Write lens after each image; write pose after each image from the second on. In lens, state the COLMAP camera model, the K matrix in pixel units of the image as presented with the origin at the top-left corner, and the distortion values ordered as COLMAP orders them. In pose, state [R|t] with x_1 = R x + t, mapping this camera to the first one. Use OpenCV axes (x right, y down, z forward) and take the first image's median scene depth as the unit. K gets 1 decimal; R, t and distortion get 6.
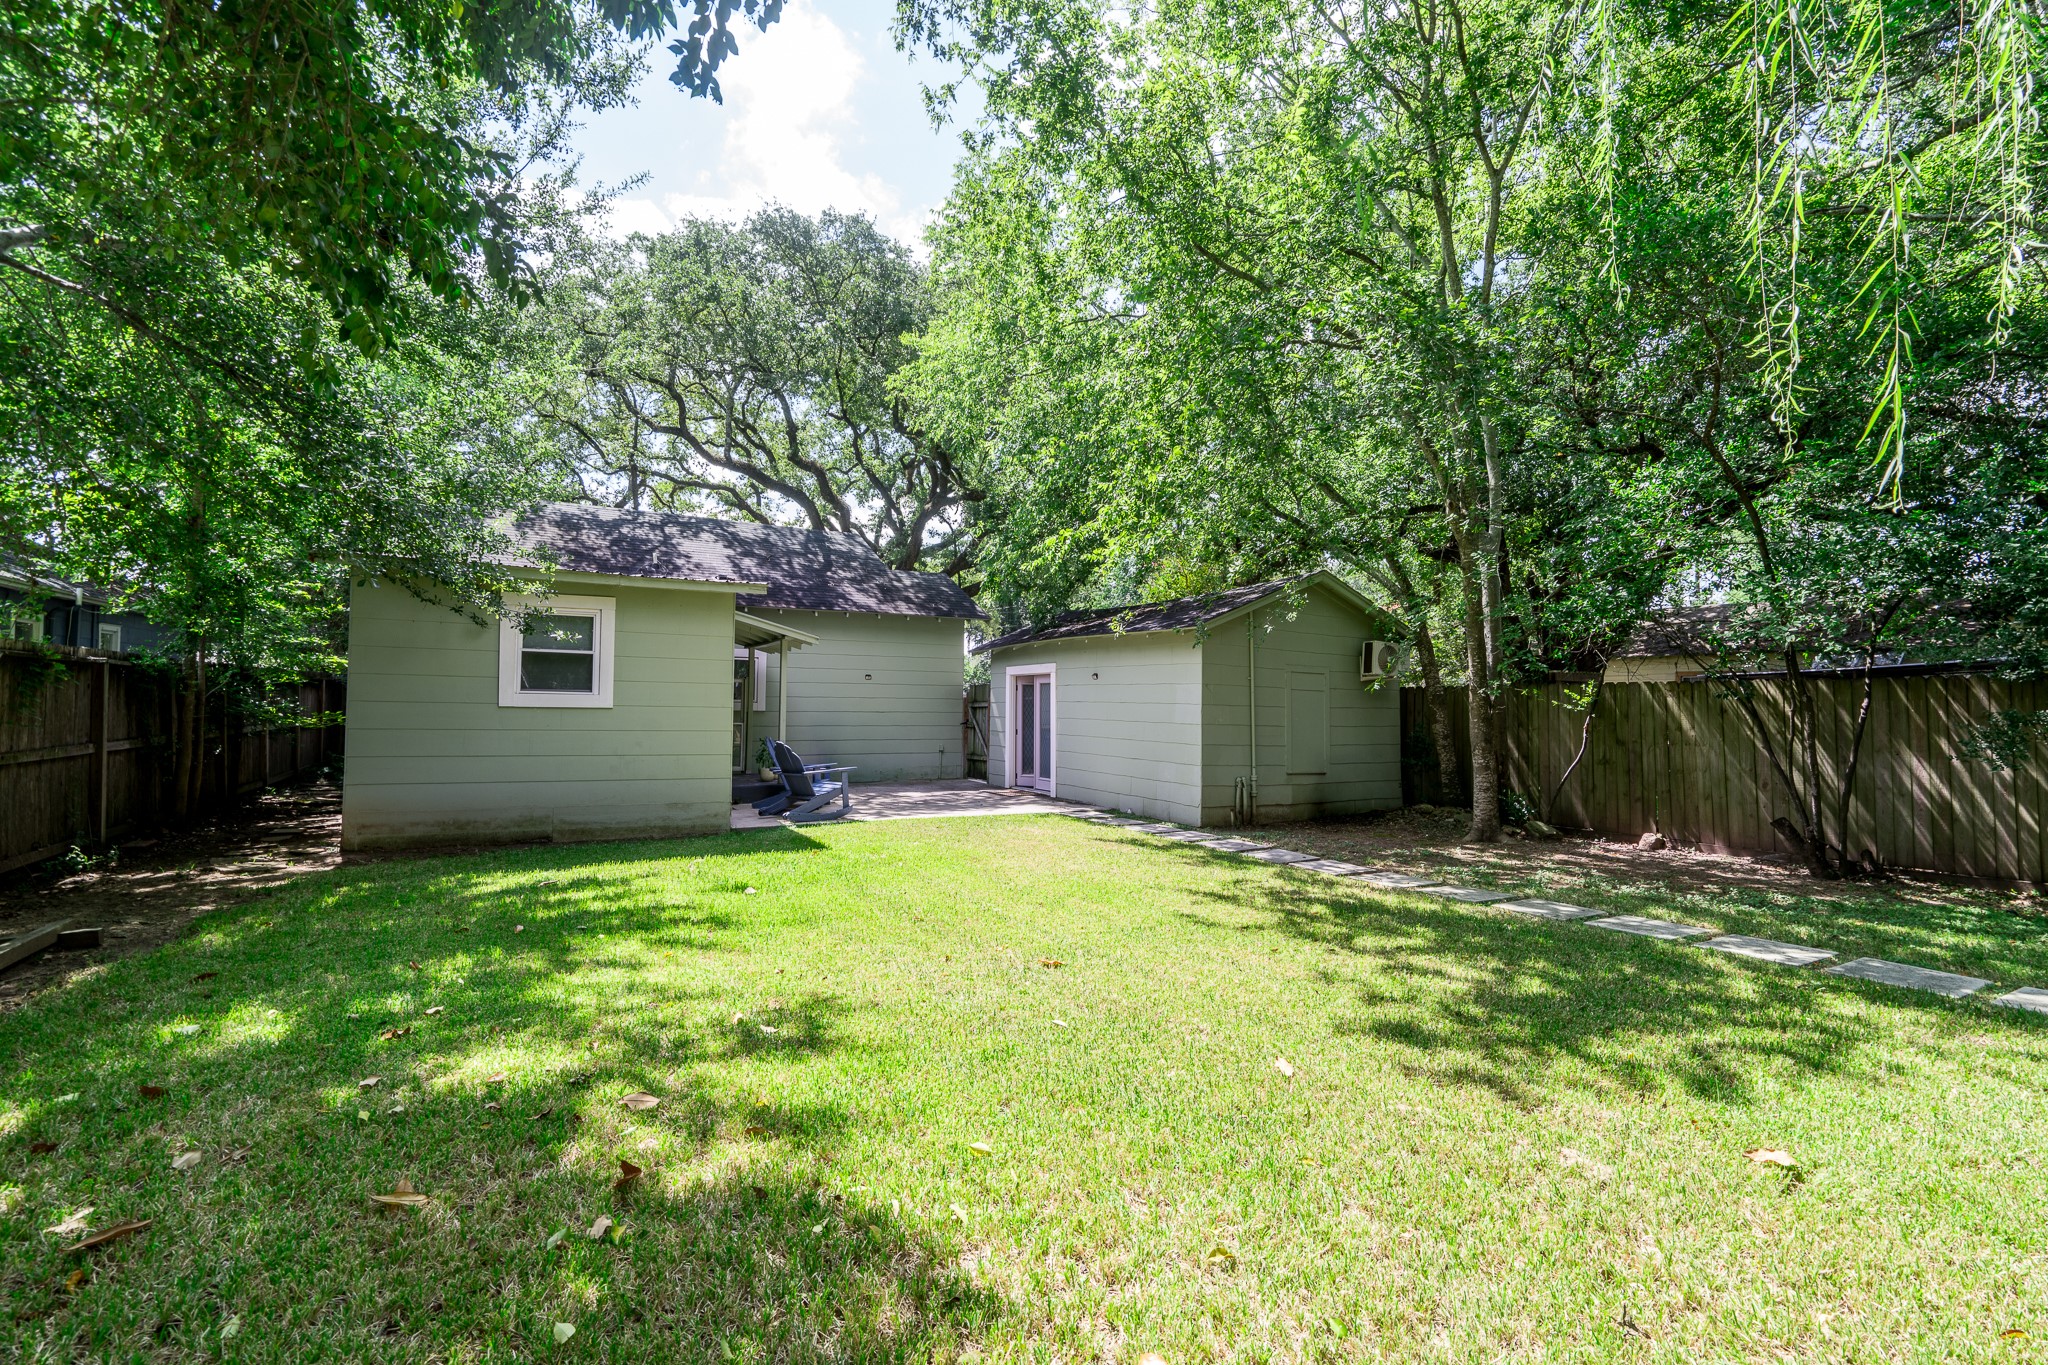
lens RADIAL K [[894.2, 0, 1024.7], [0, 894.2, 674.7], [0, 0, 1]] dist [-0.001627, -0.000203]
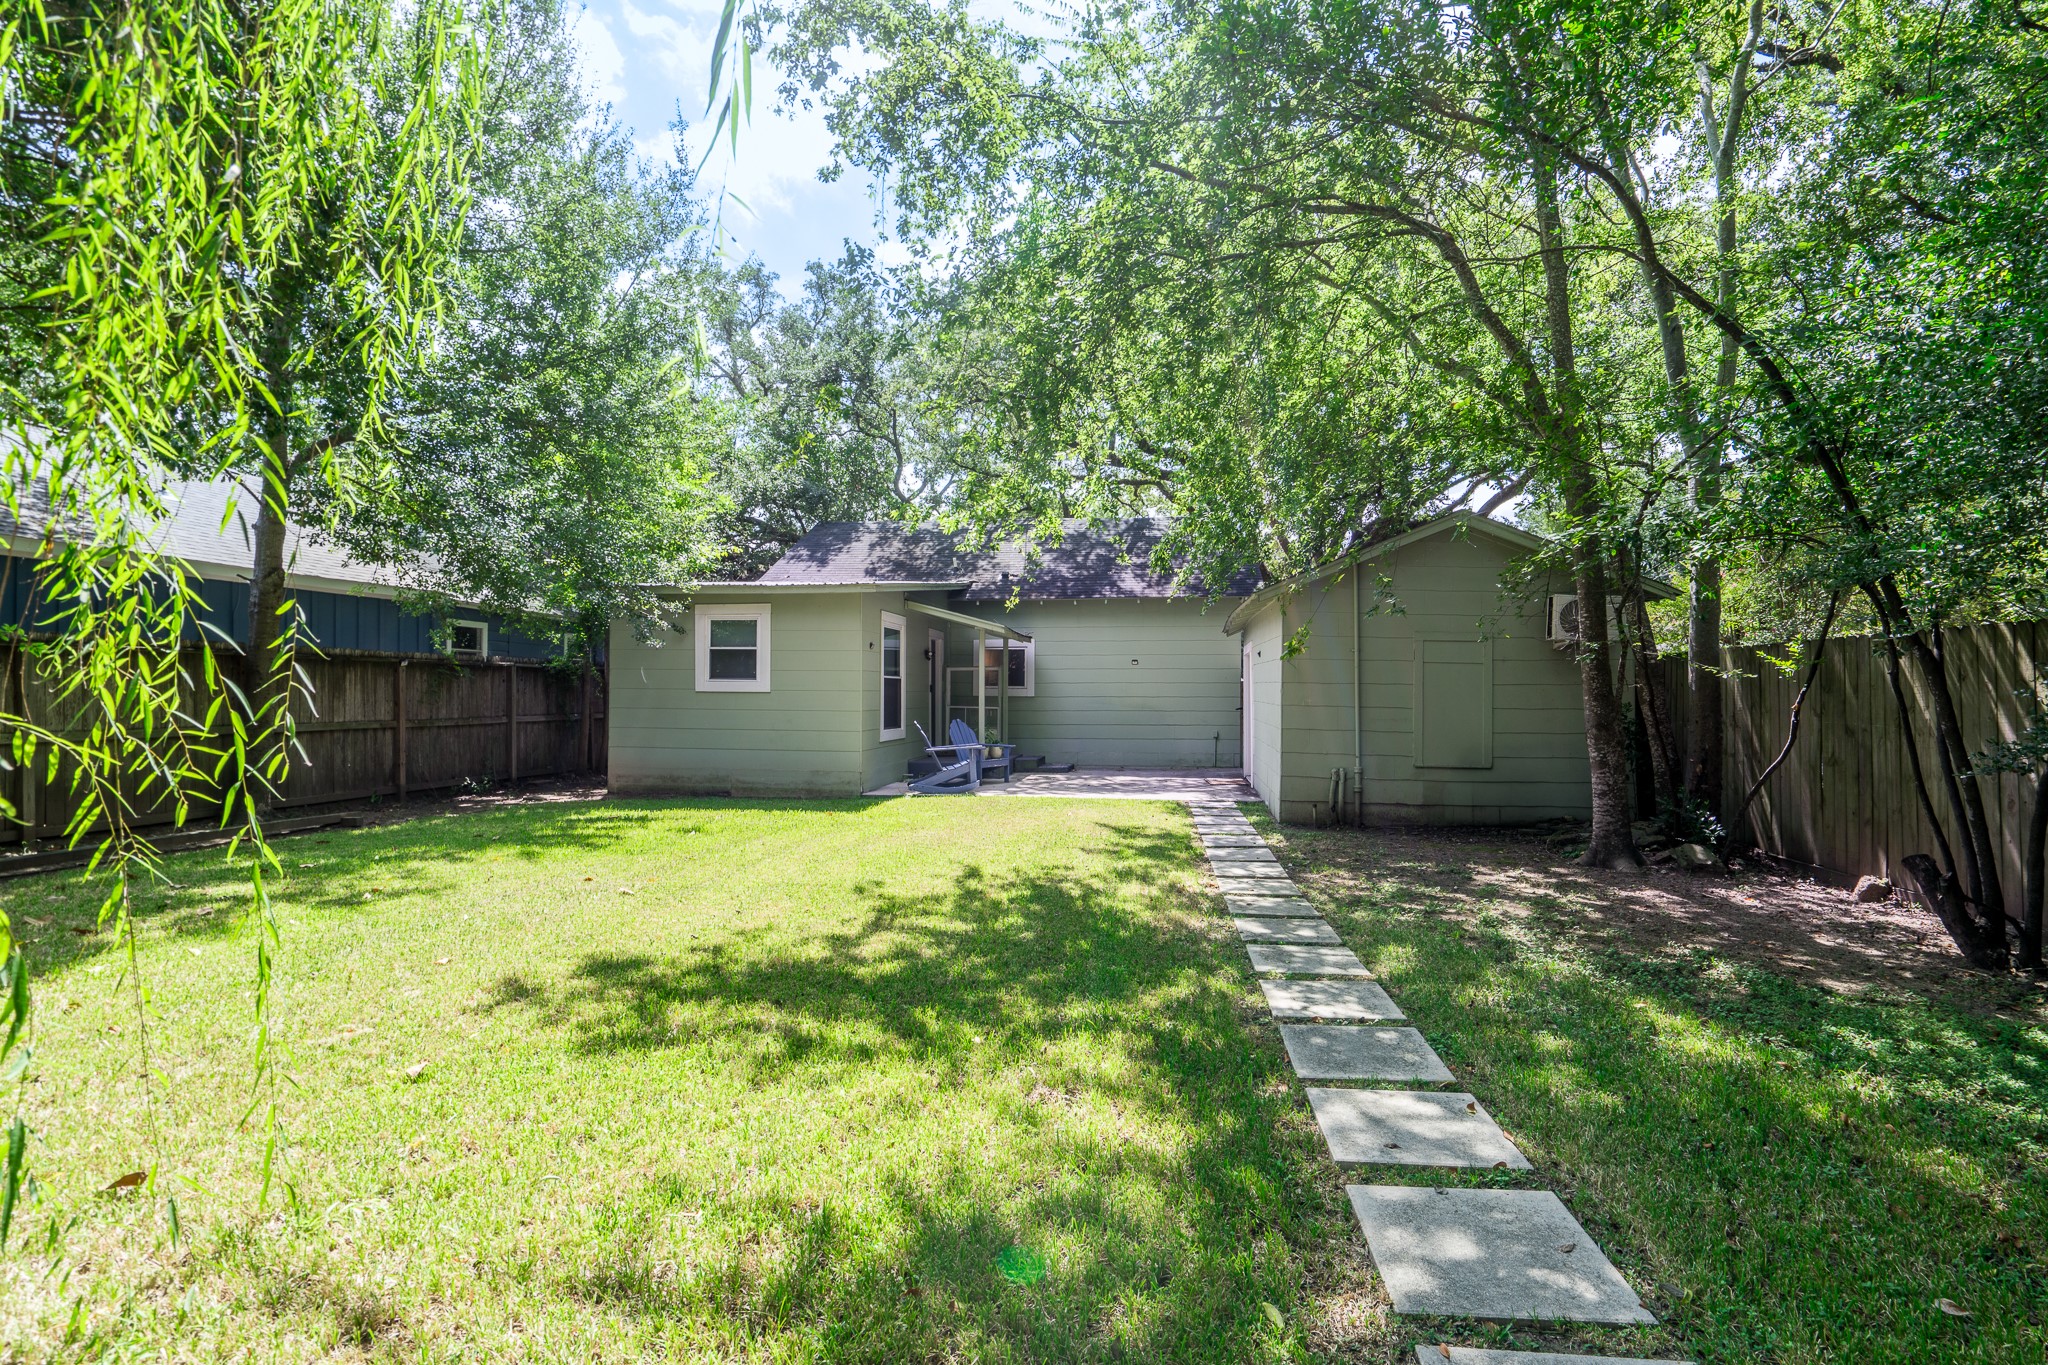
lens RADIAL K [[942.0, 0, 1025.6], [0, 942.0, 669.1], [0, 0, 1]] dist [-0.000308, 0.000359]
pose [[0.809074, -0.027403, -0.587068, 0.627680], [0.029658, 0.999543, -0.005783, 0.024529], [0.586958, -0.012732, 0.809517, 0.150605]]
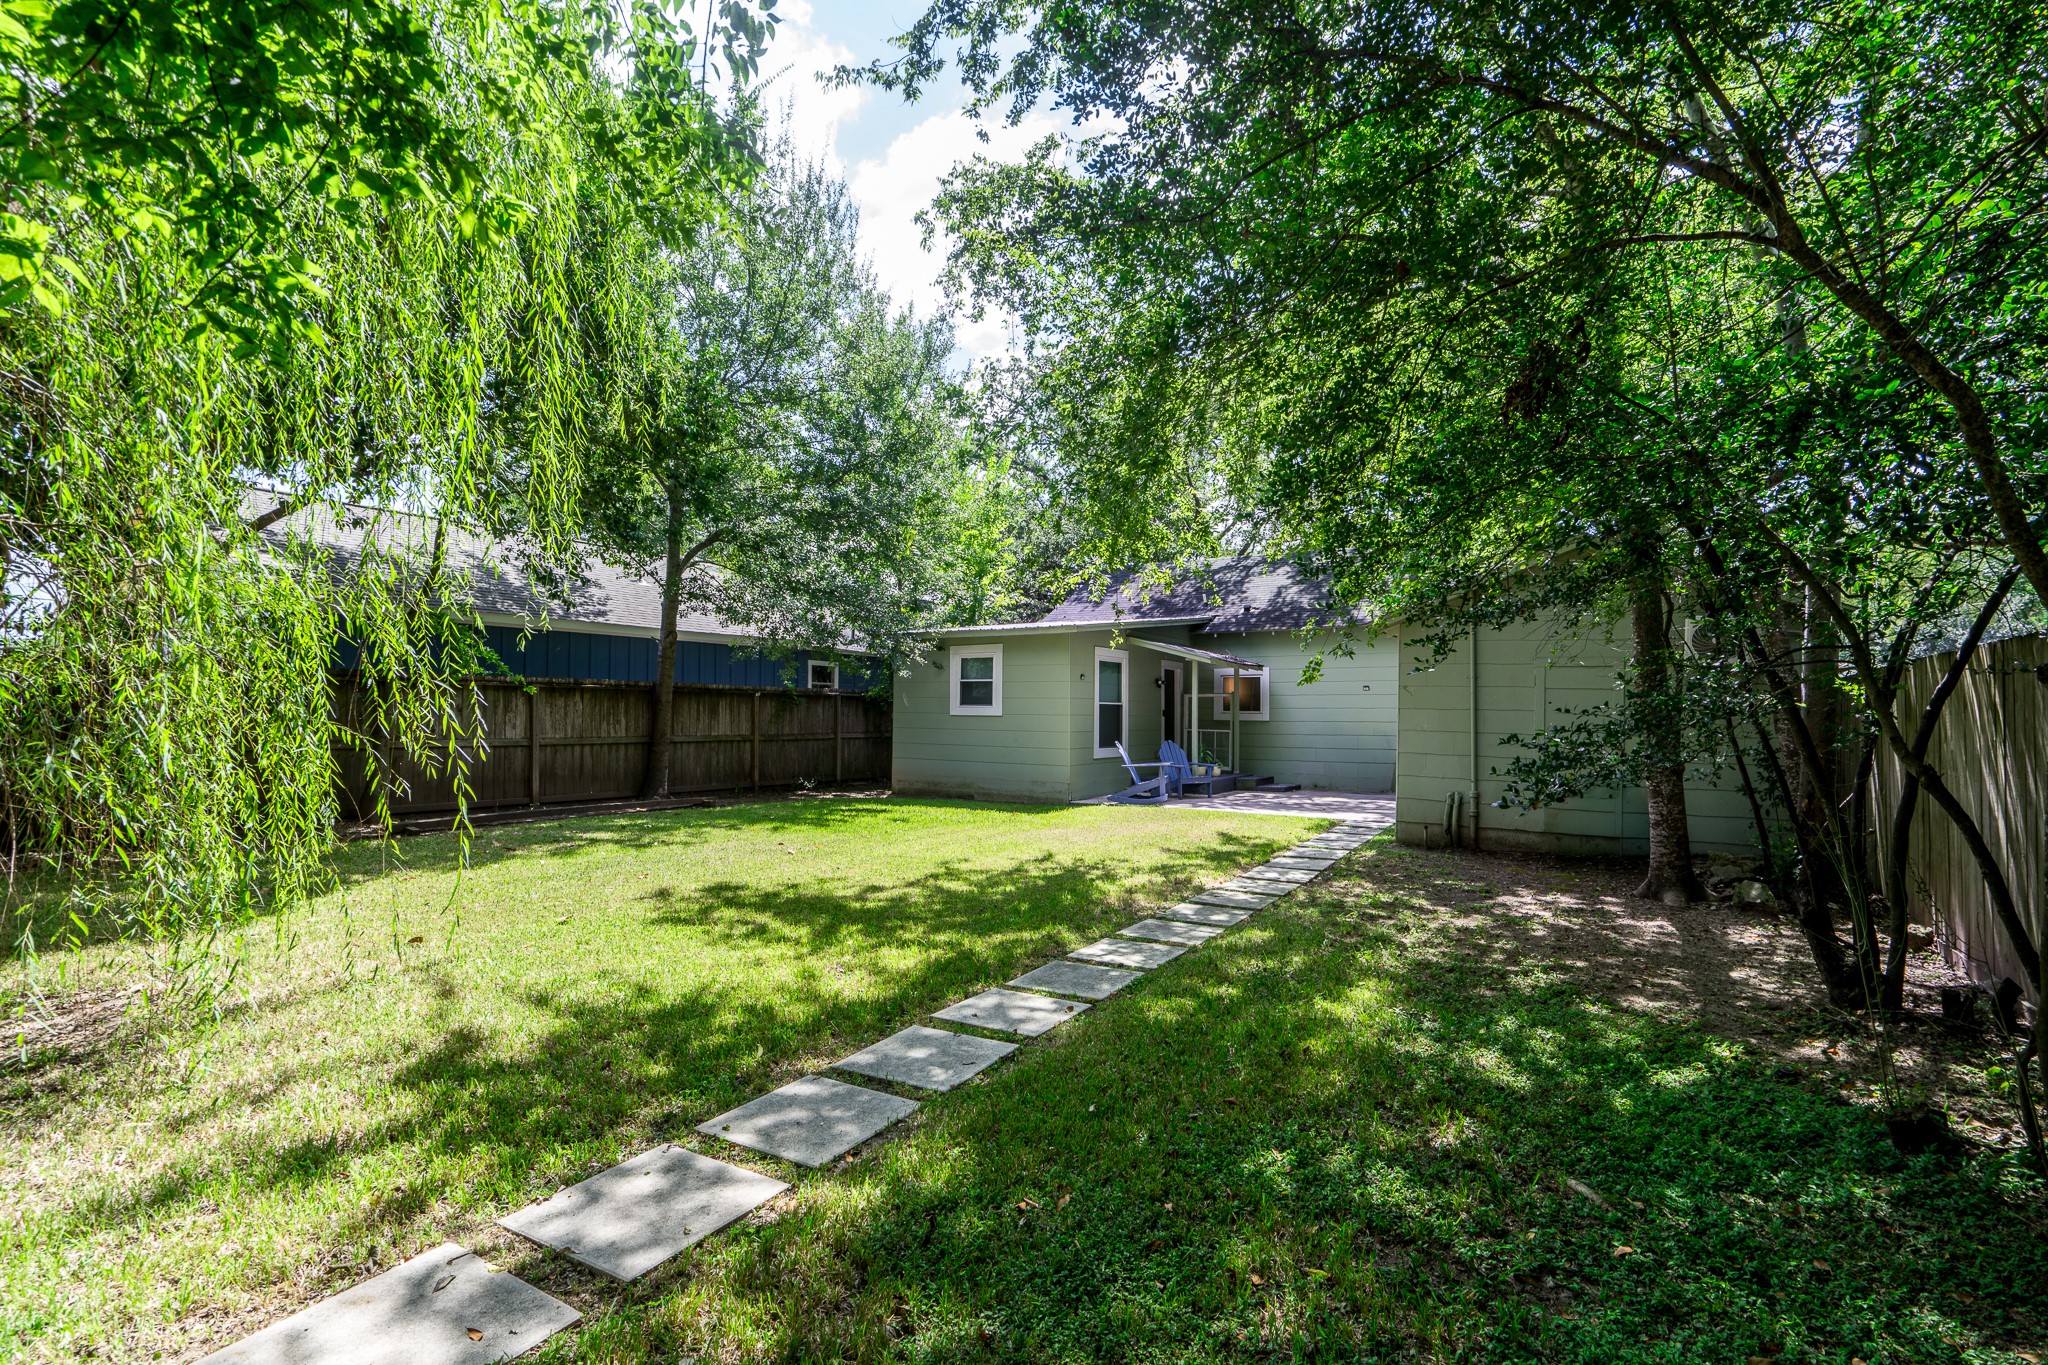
lens RADIAL K [[906.9, 0, 1024.0], [0, 906.9, 682.5], [0, 0, 1]] dist [-0.016780, 0.000061]
pose [[0.498467, -0.043118, -0.865836, 0.946509], [0.030170, 0.999020, -0.032381, 0.033216], [0.866383, -0.009982, 0.499280, 0.267678]]
